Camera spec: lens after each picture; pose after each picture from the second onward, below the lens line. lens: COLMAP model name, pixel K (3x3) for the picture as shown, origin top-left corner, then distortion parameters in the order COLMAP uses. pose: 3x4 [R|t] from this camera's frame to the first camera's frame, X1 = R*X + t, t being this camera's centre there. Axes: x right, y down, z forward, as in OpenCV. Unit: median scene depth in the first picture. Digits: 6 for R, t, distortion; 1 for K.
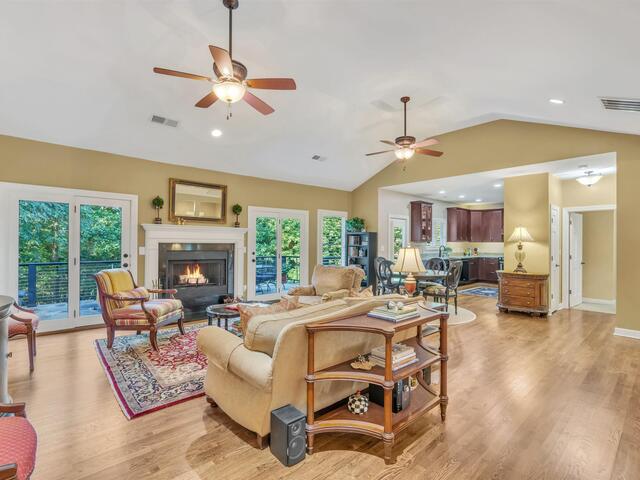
lens RADIAL K [[315.8, 0, 320.5], [0, 315.8, 240.9], [0, 0, 1]] dist [-0.004129, 0.000476]
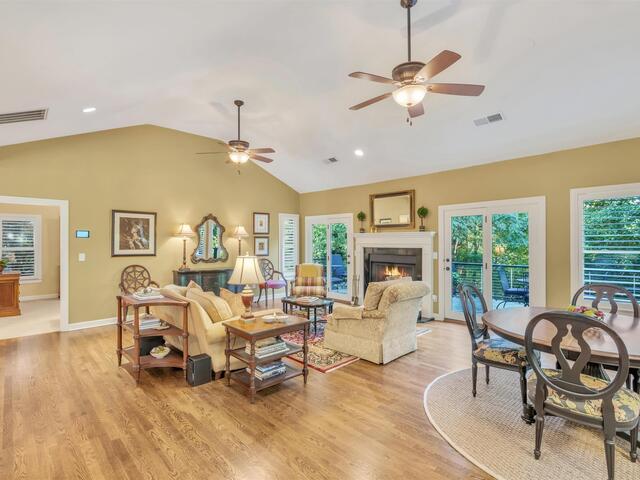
lens RADIAL K [[315.8, 0, 320.3], [0, 315.8, 240.9], [0, 0, 1]] dist [-0.004129, 0.000476]
pose [[0.056613, -0.012848, -0.998314, 0.671549], [0.005858, 0.999904, -0.012536, -0.004501], [0.998379, -0.005138, 0.056683, 0.656496]]
